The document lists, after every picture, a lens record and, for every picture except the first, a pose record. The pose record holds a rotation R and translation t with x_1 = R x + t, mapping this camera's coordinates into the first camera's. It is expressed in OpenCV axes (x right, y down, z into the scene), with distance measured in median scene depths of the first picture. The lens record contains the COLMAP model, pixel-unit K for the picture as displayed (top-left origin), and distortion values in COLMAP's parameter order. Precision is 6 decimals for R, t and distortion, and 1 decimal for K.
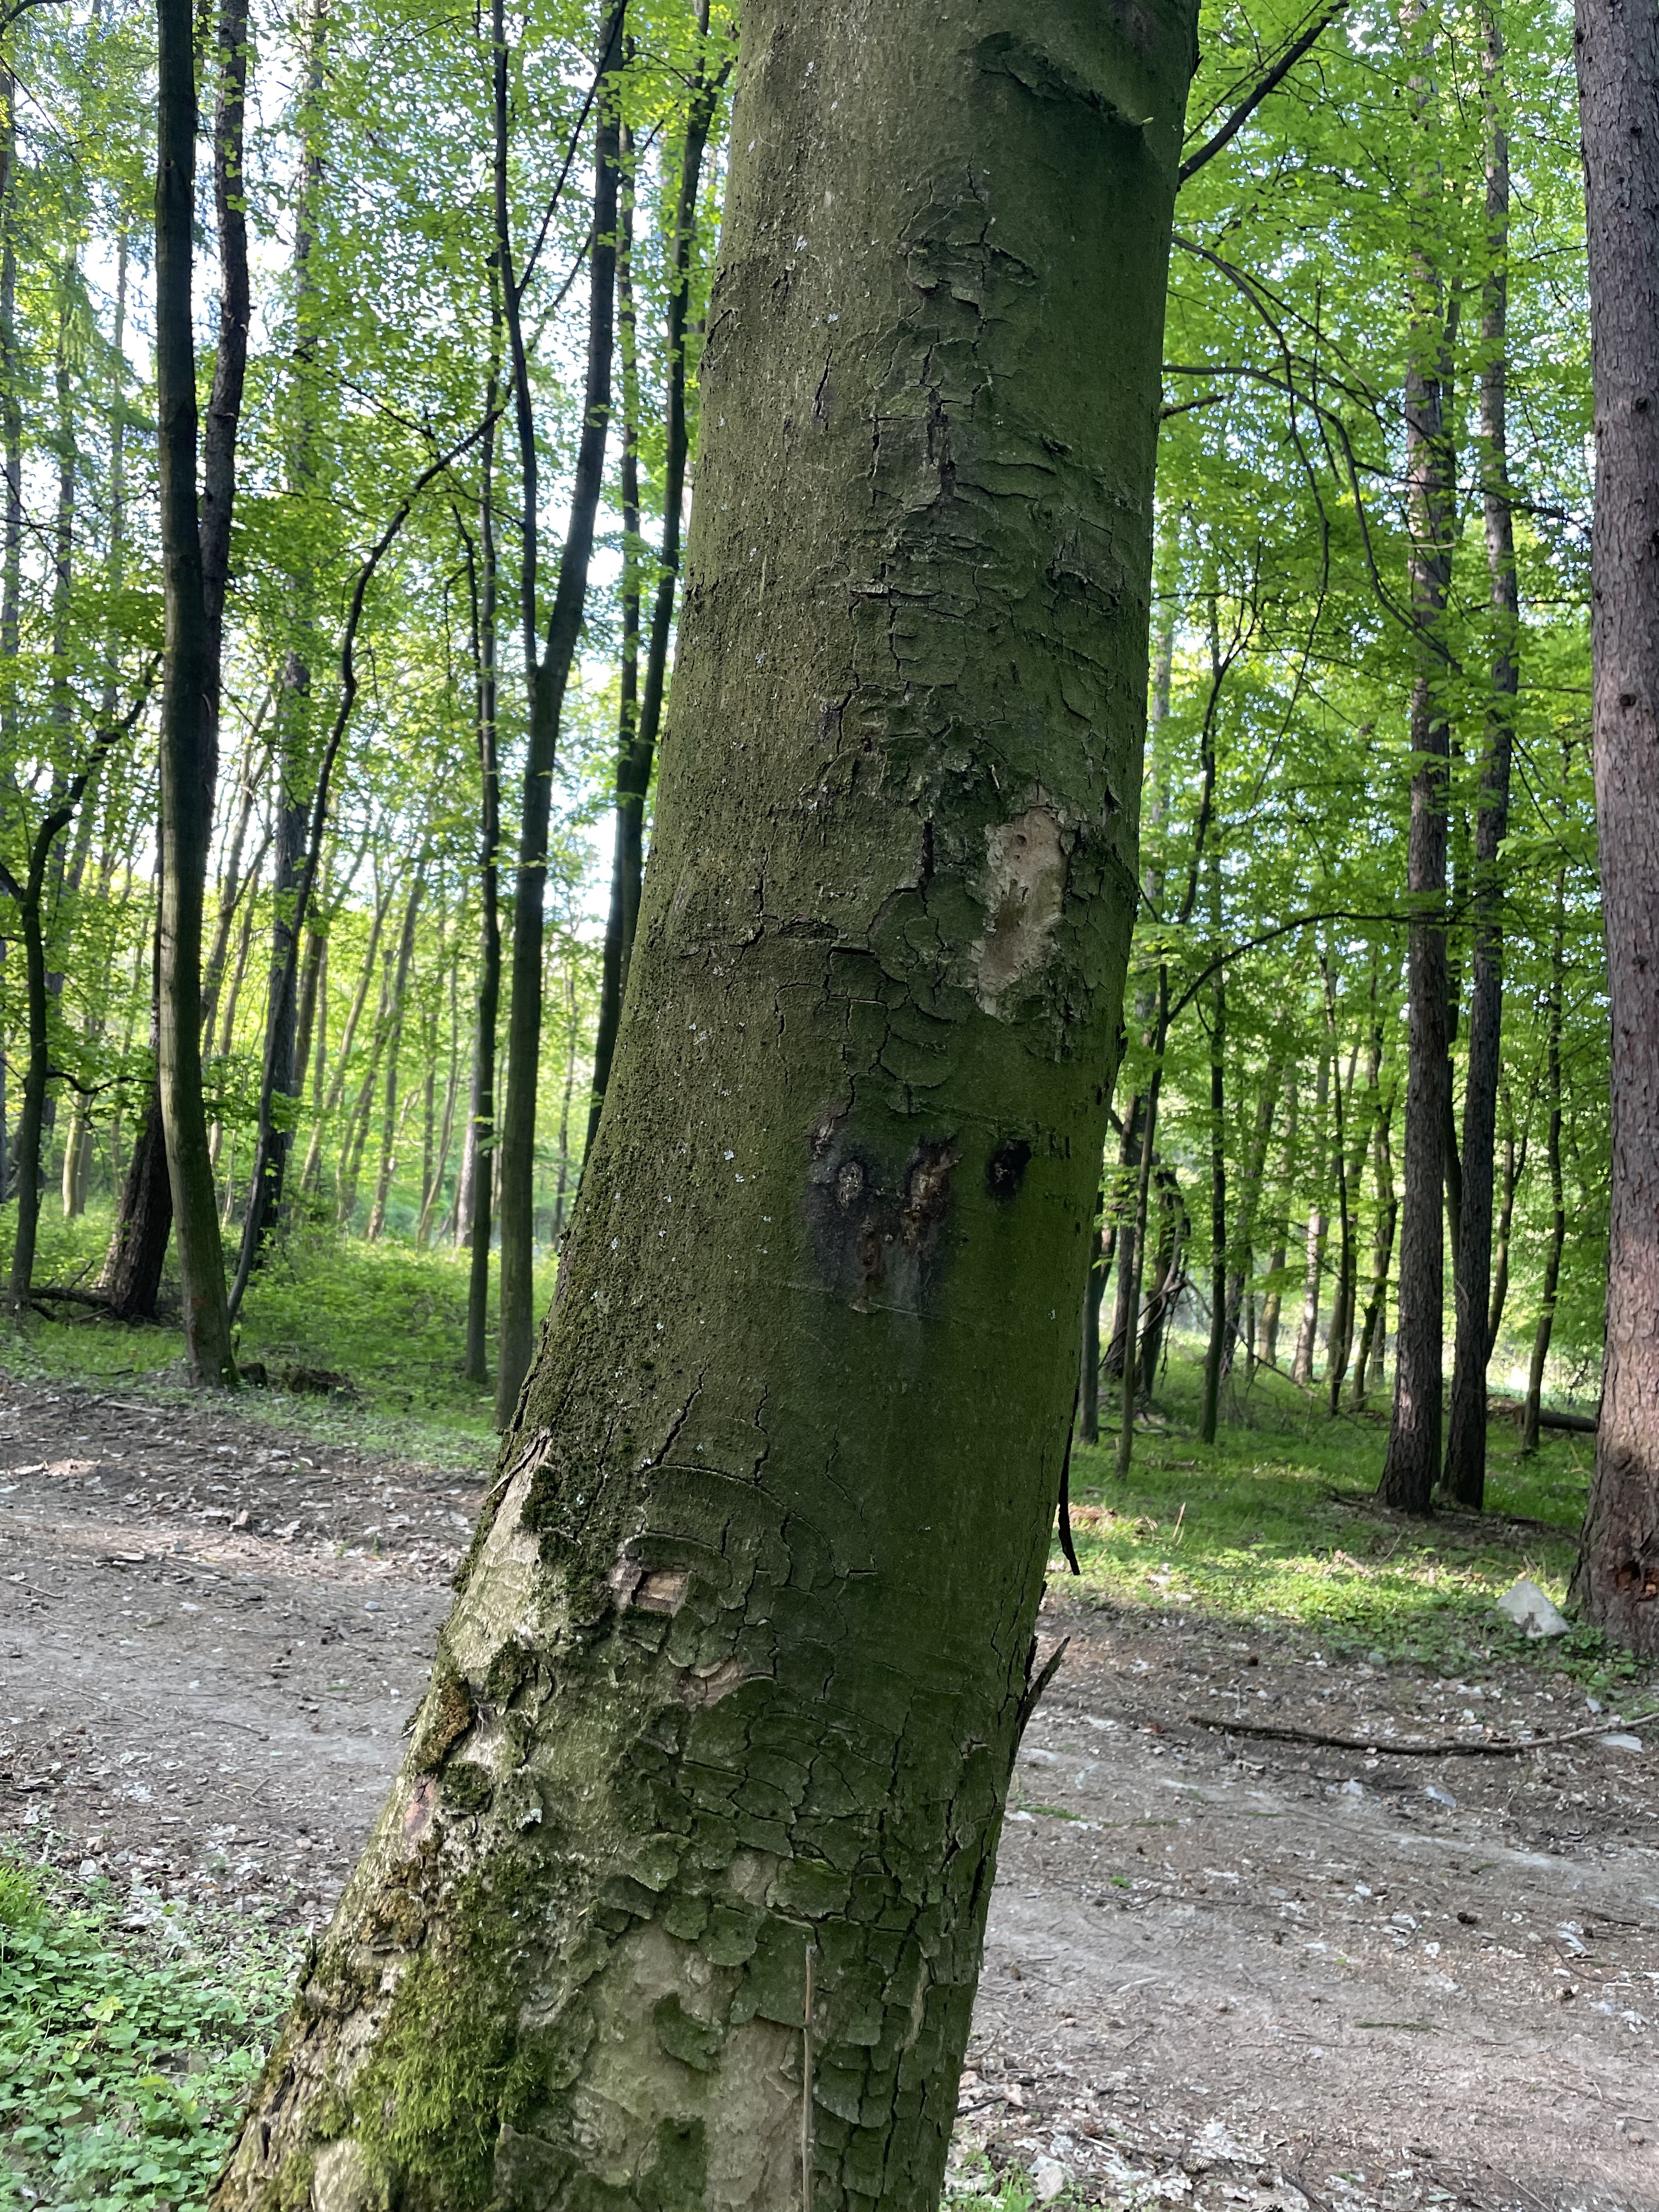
lens RADIAL K [[1714.8, 0, 830.0], [0, 1714.8, 1107.9], [0, 0, 1]] dist [0.075100, -0.111707]
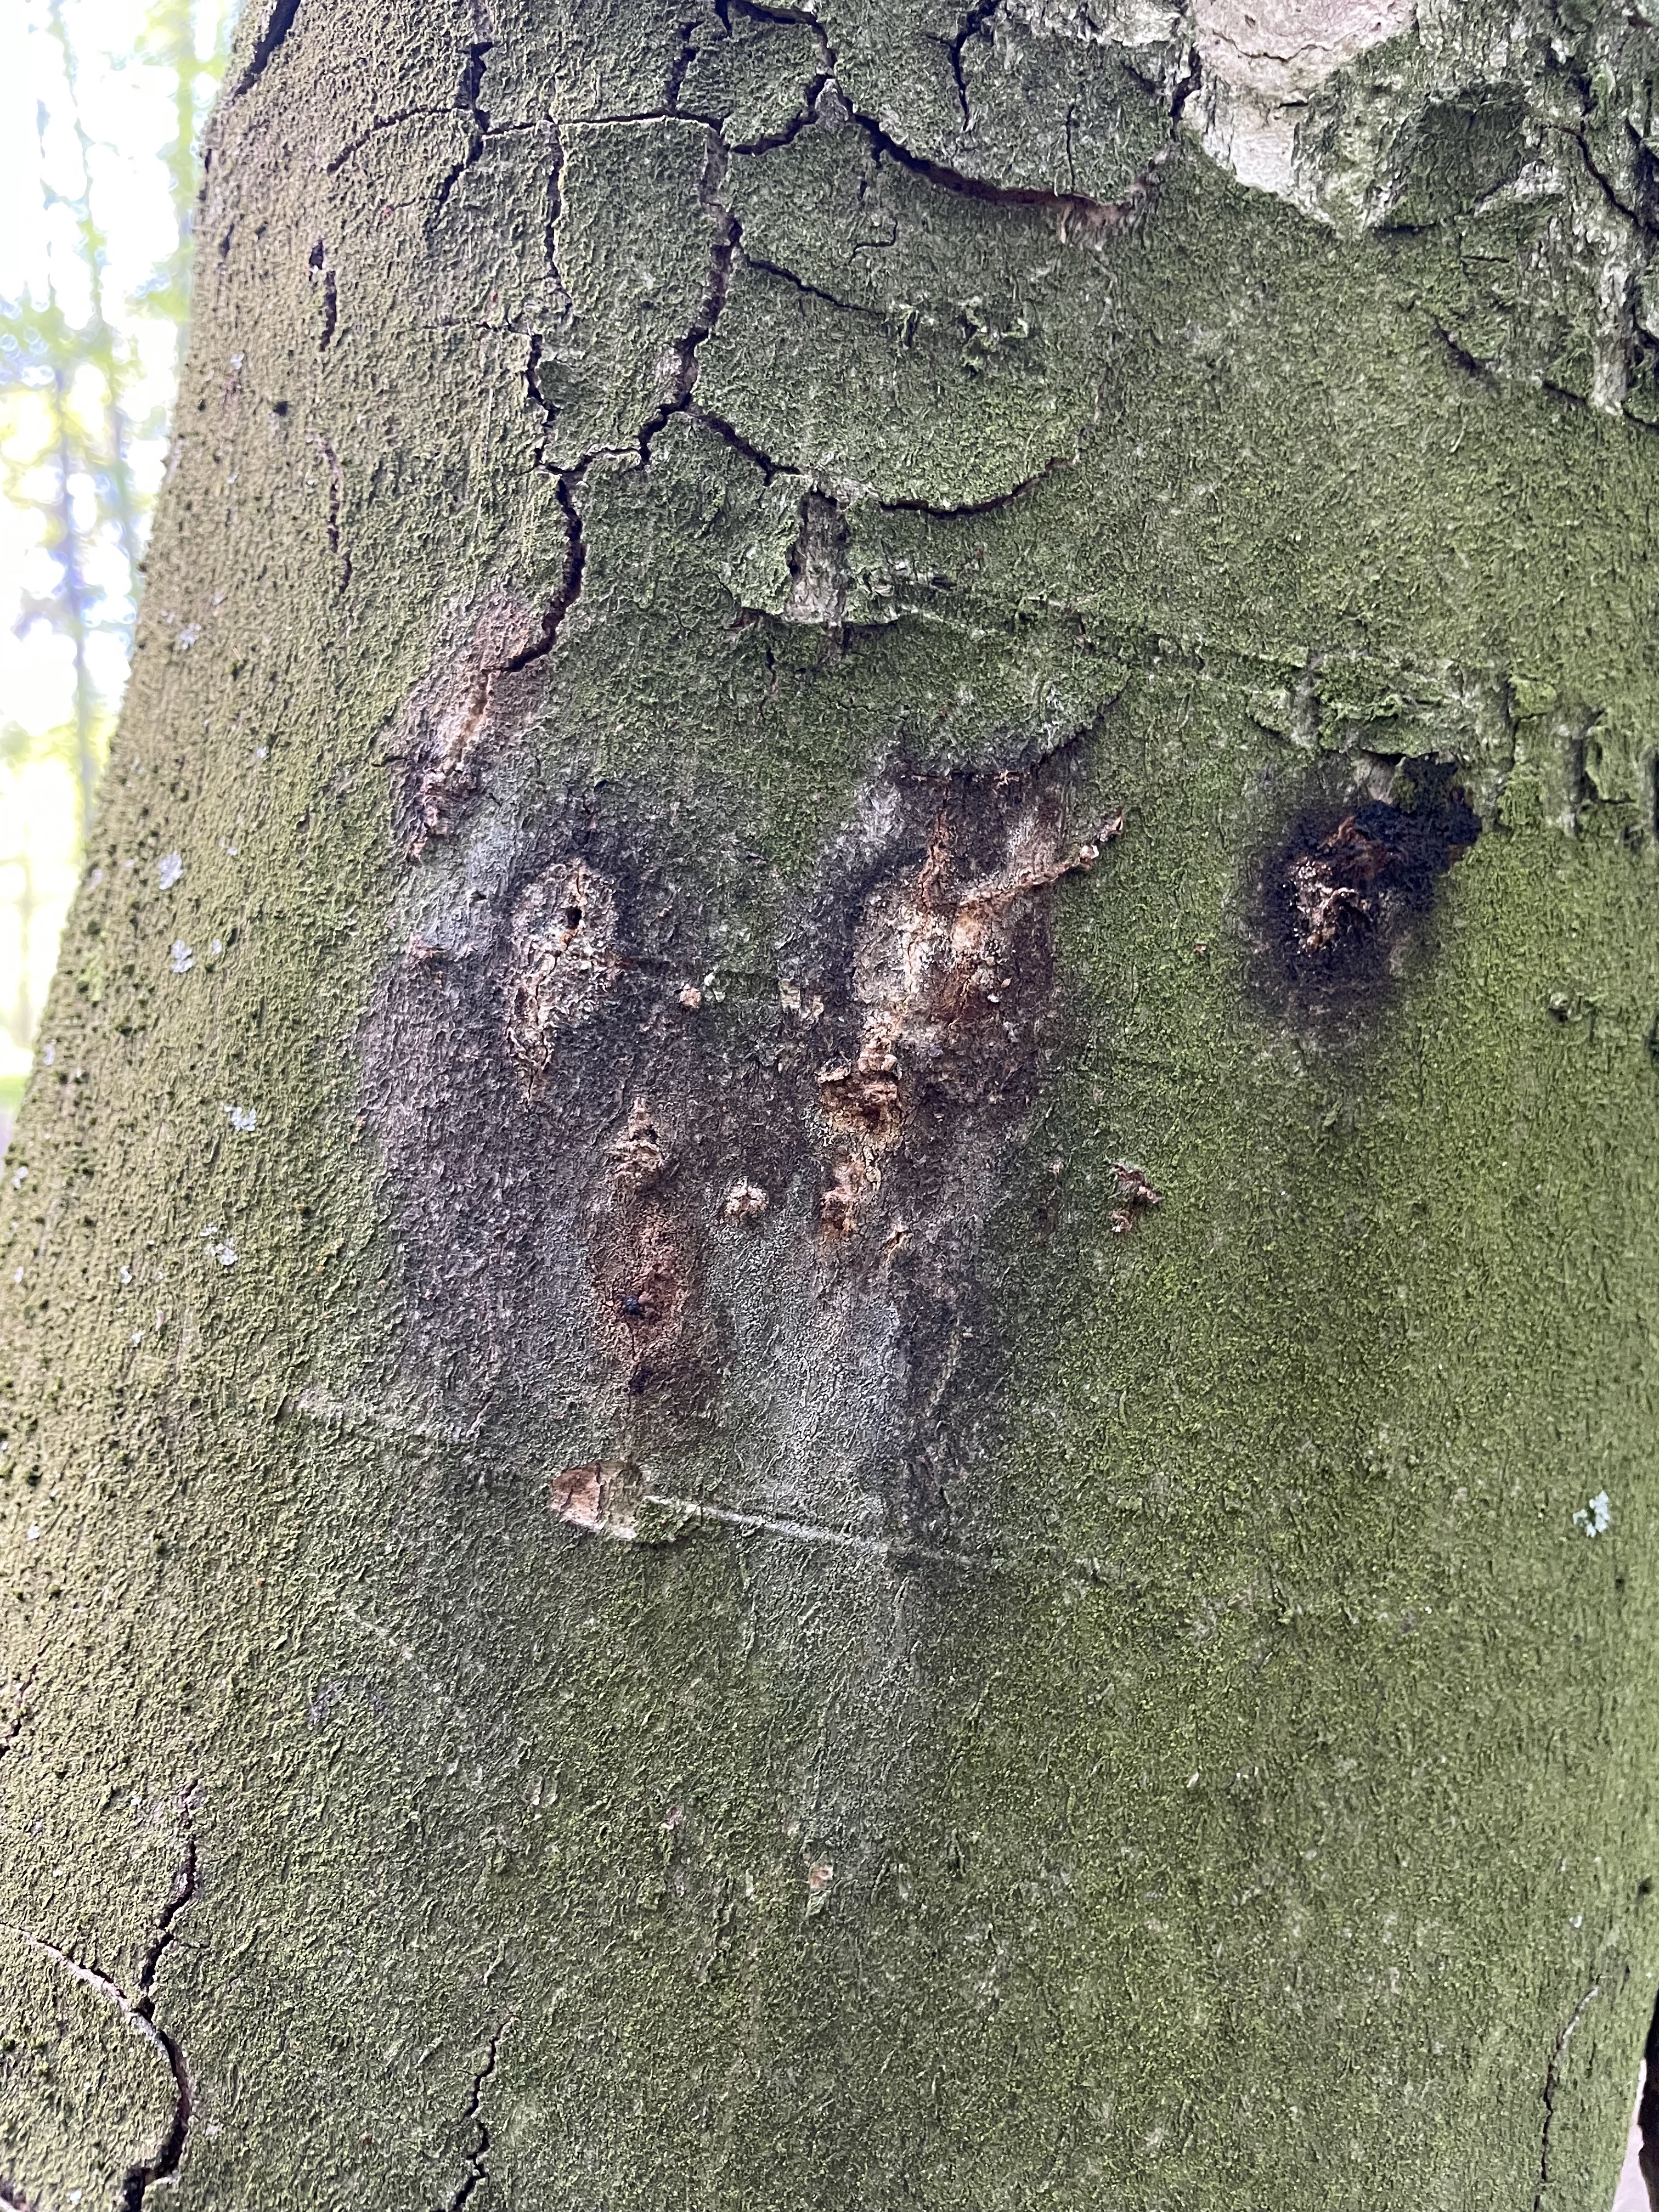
lens RADIAL K [[1714.8, 0, 827.1], [0, 1714.8, 1097.7], [0, 0, 1]] dist [0.075100, -0.111707]
pose [[0.941300, -0.012766, -0.337330, 0.118589], [0.026363, 0.999013, 0.035757, 0.055072], [0.336540, -0.042551, 0.940707, 0.793733]]
